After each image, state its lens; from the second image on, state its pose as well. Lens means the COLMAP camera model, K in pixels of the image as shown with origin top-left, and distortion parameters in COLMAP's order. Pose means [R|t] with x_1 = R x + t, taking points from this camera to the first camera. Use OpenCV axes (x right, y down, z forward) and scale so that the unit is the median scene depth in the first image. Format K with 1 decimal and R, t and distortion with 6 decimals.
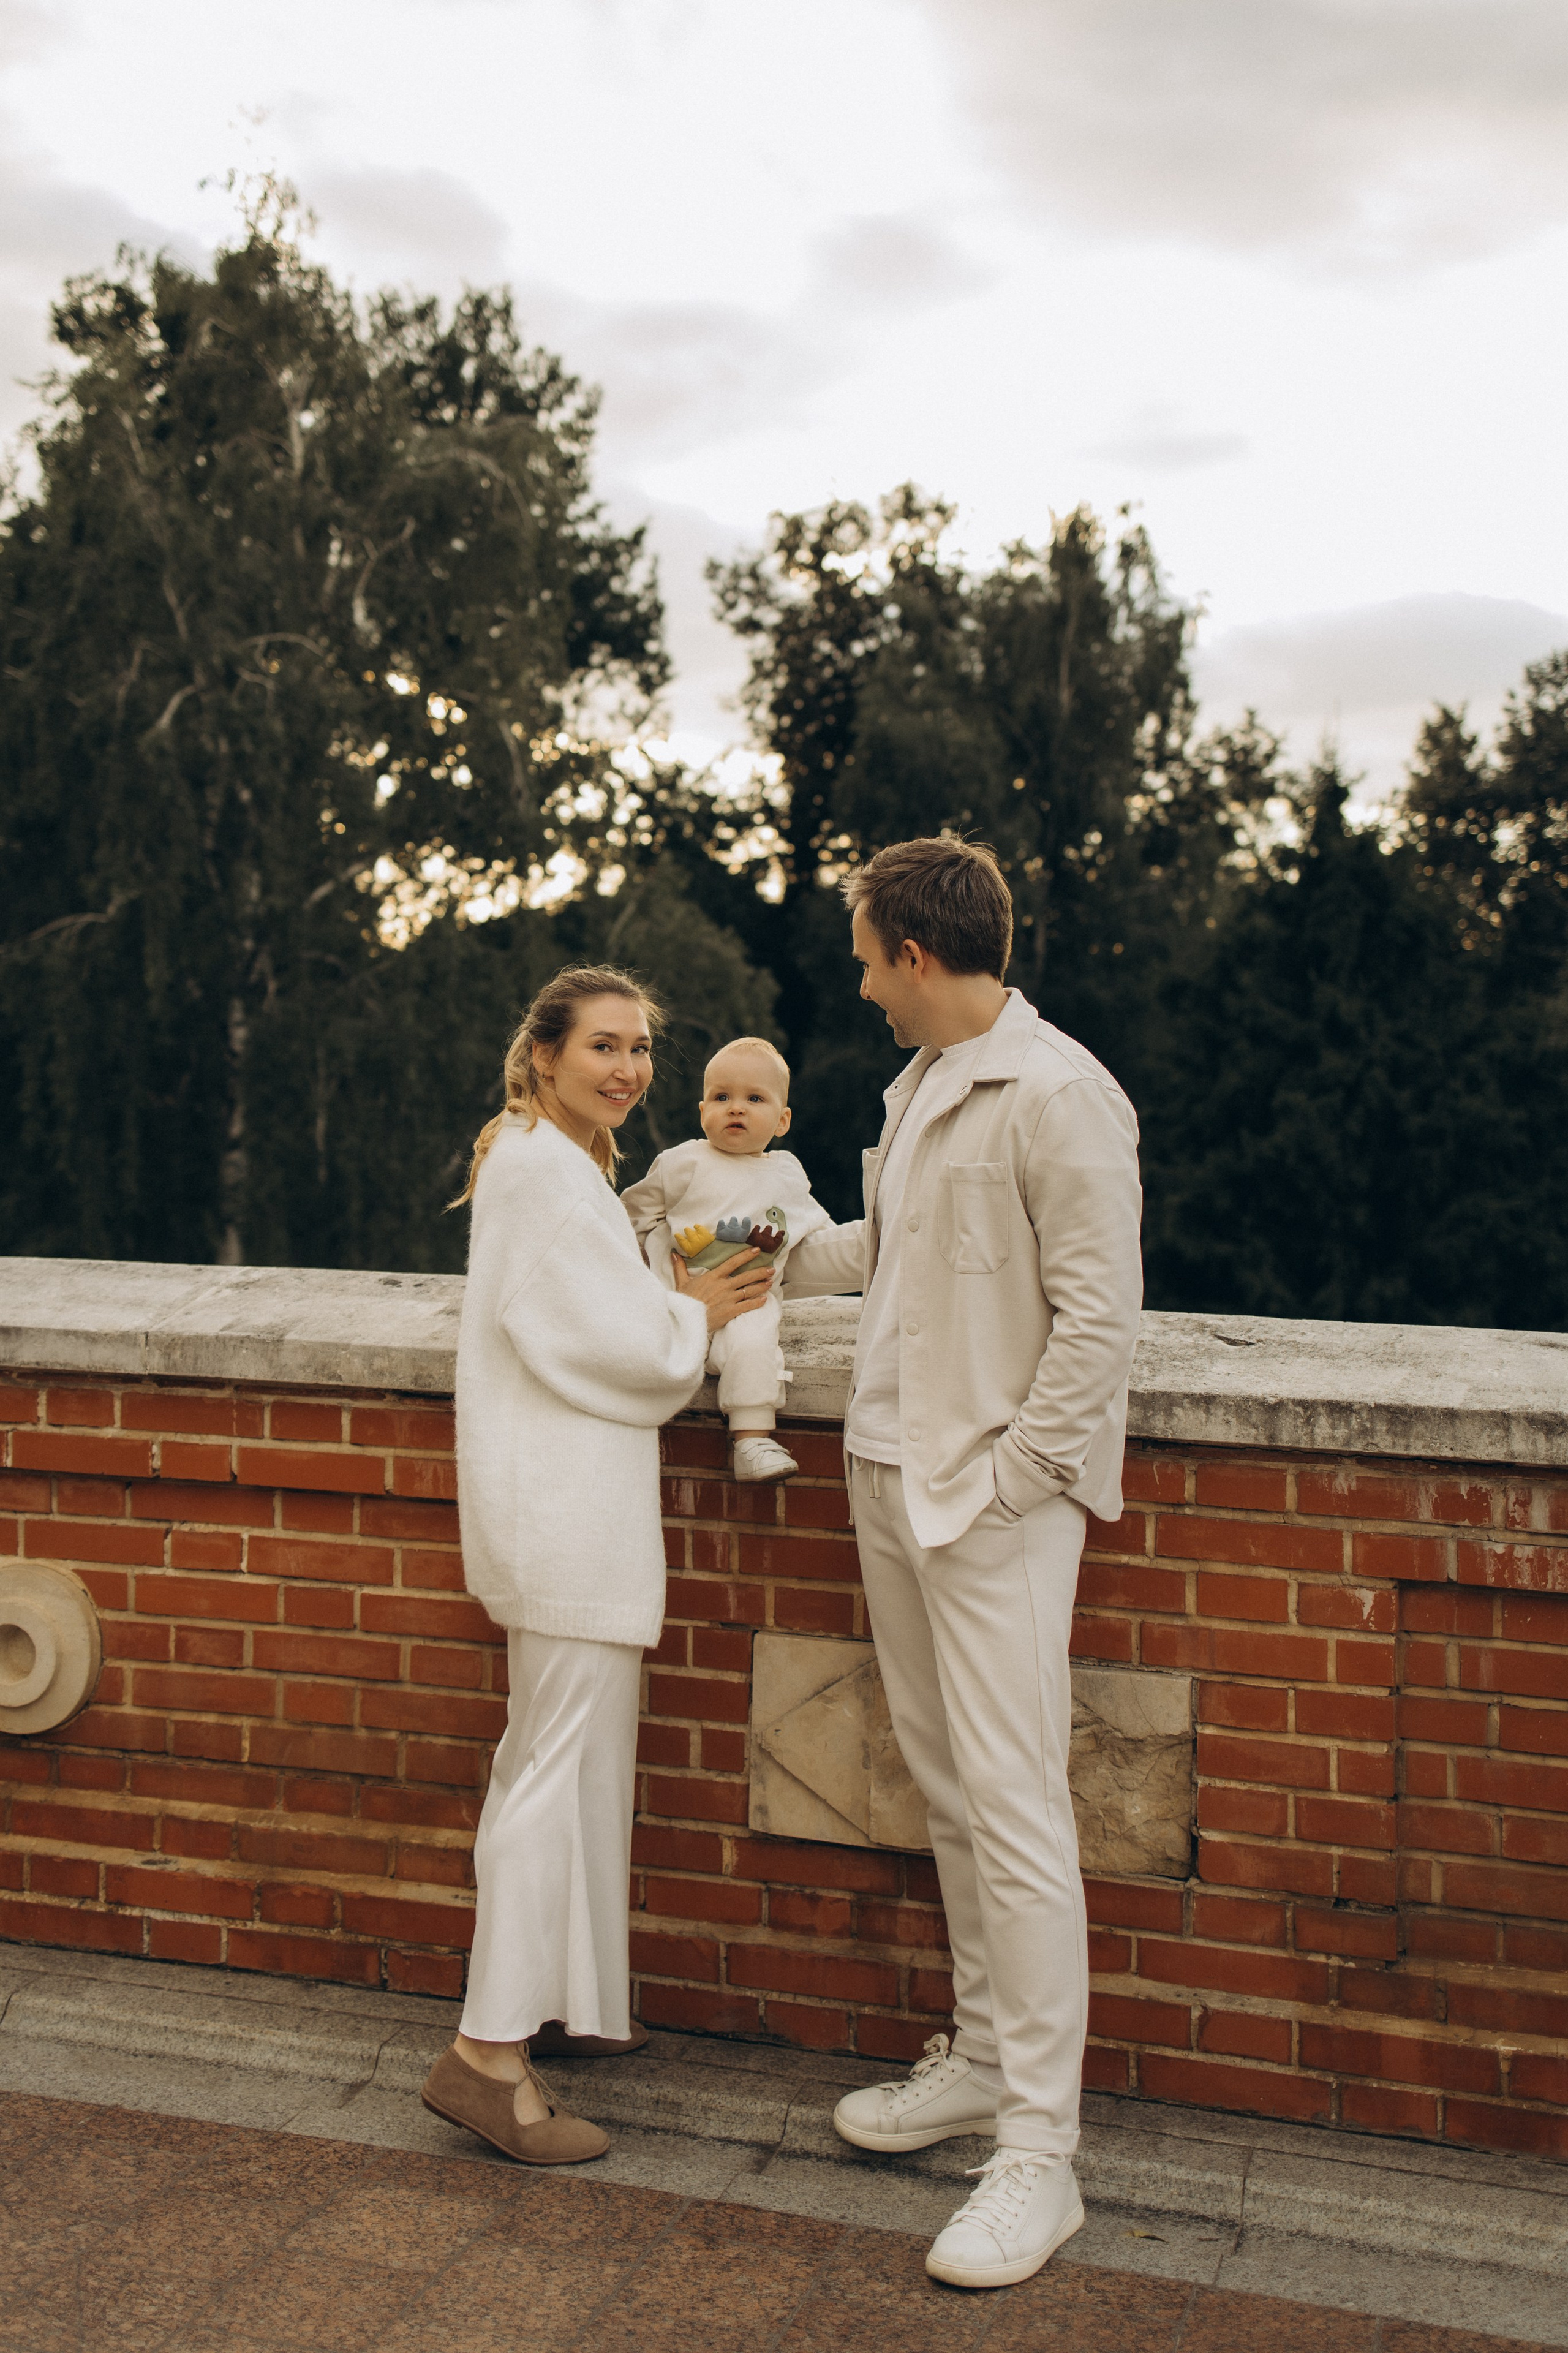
lens RADIAL K [[2745.8, 0, 548.8], [0, 2745.8, 1068.3], [0, 0, 1]] dist [0.212816, -0.271217]
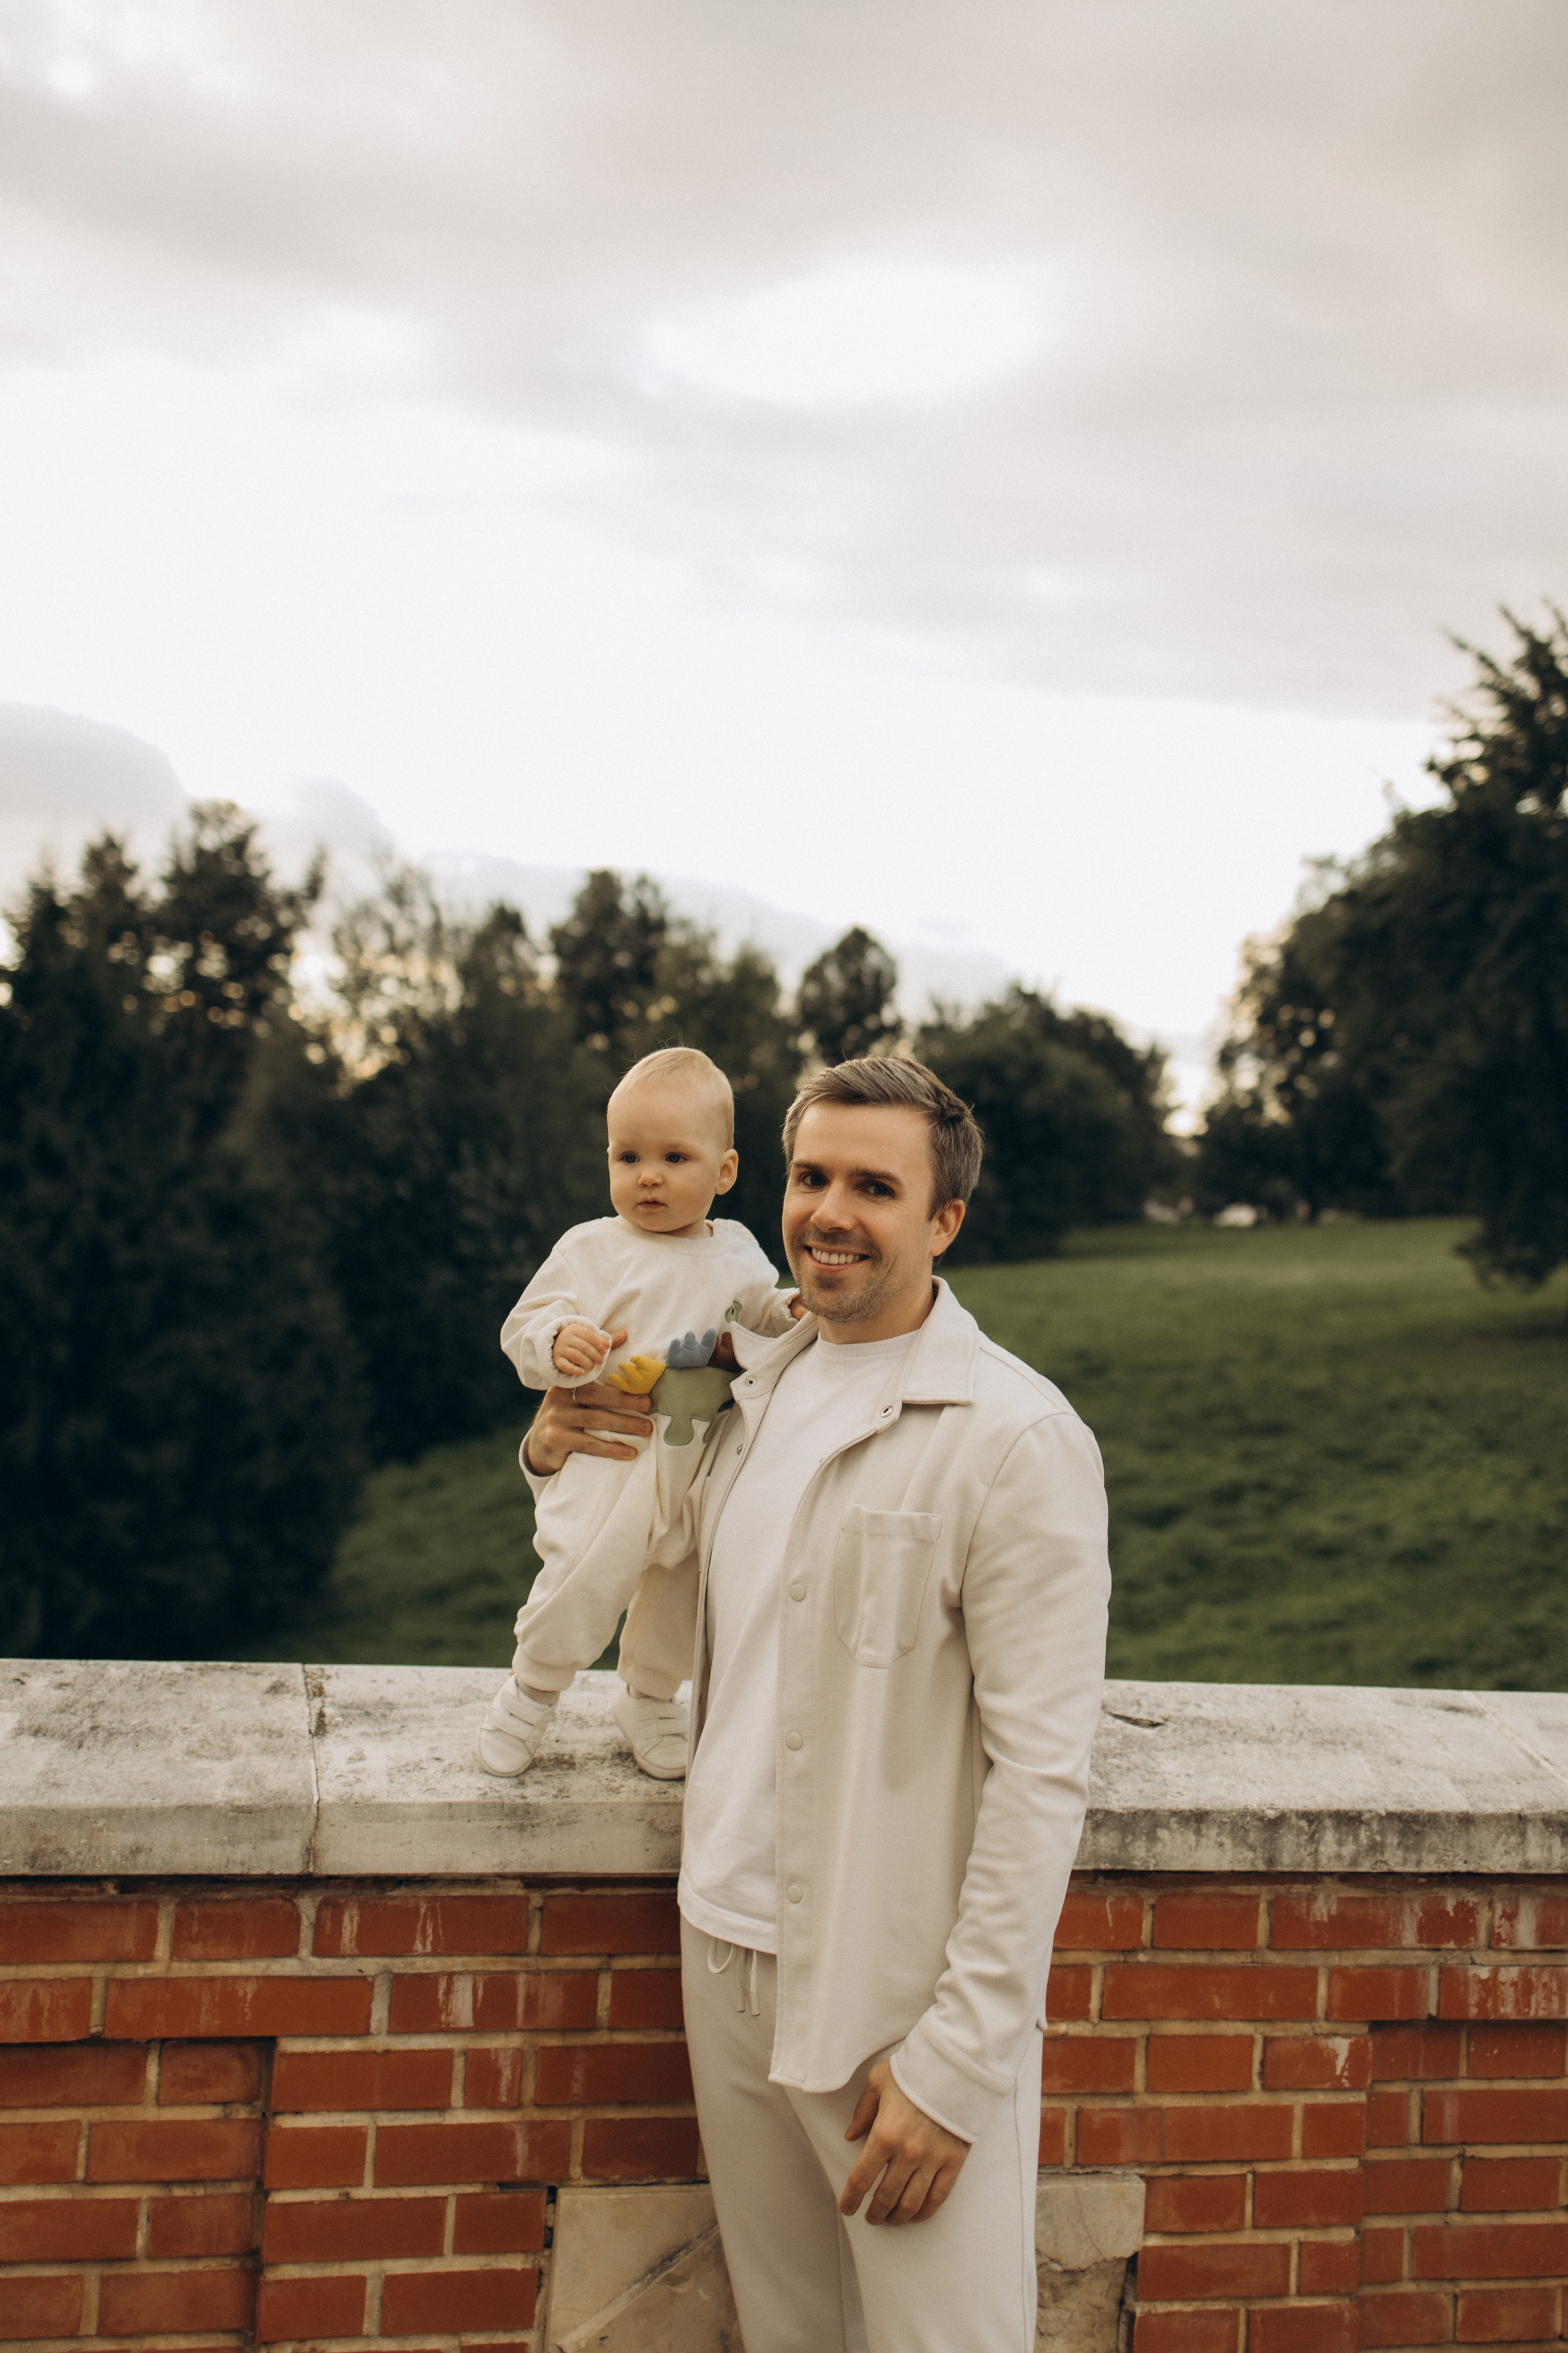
lens RADIAL K [[2696.9, 0, 787.6], [0, 2696.9, 1102.3], [0, 0, 1]] dist [0.154344, -0.217992]
pose [[0.803654, 0.059622, 0.592102, -0.325300], [-0.046937, 0.998219, -0.036810, -0.048703], [-0.593243, 0.001791, 0.805022, 0.446767]]
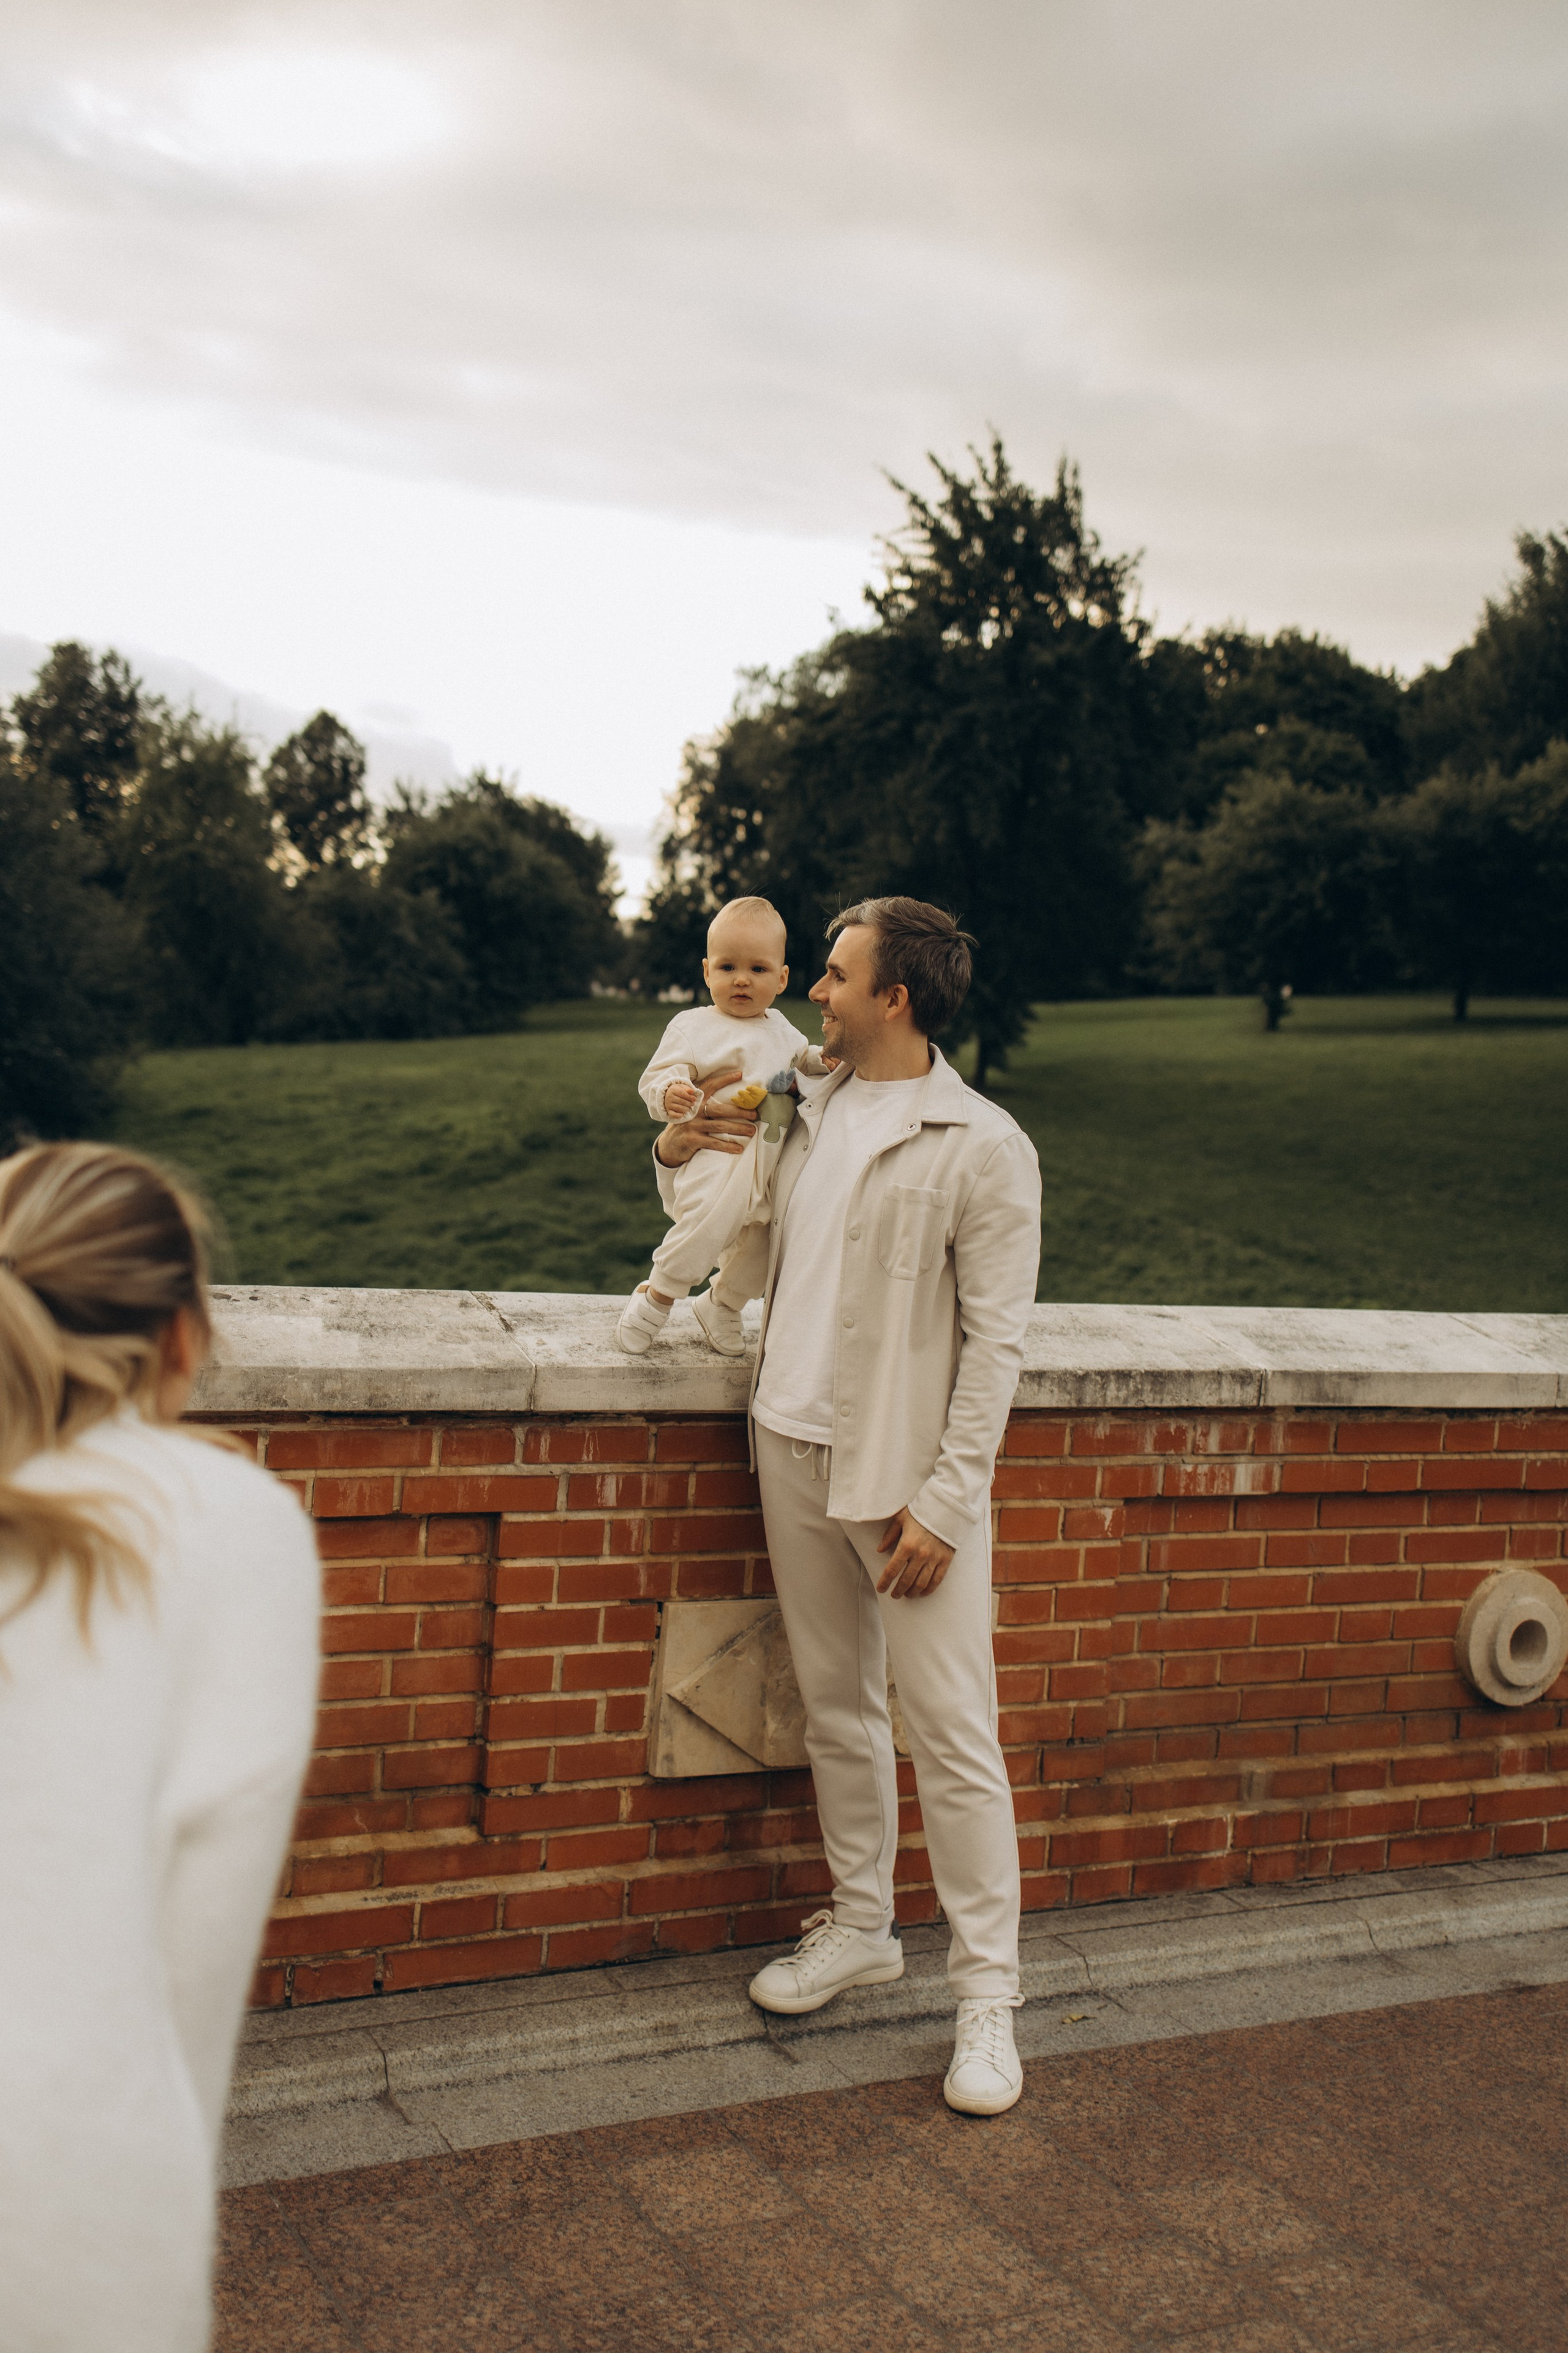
lens RADIAL K [[2593.1, 0, 731.0], [0, 2593.1, 1186.5], [0, 0, 1]] dist [0.162360, -0.262727]
pose [[0.655867, -0.012080, 0.754780, -0.748706], [-0.060731, 0.995786, 0.068709, -0.039360], [-0.752429, -0.090903, 0.652370, 0.339879]]
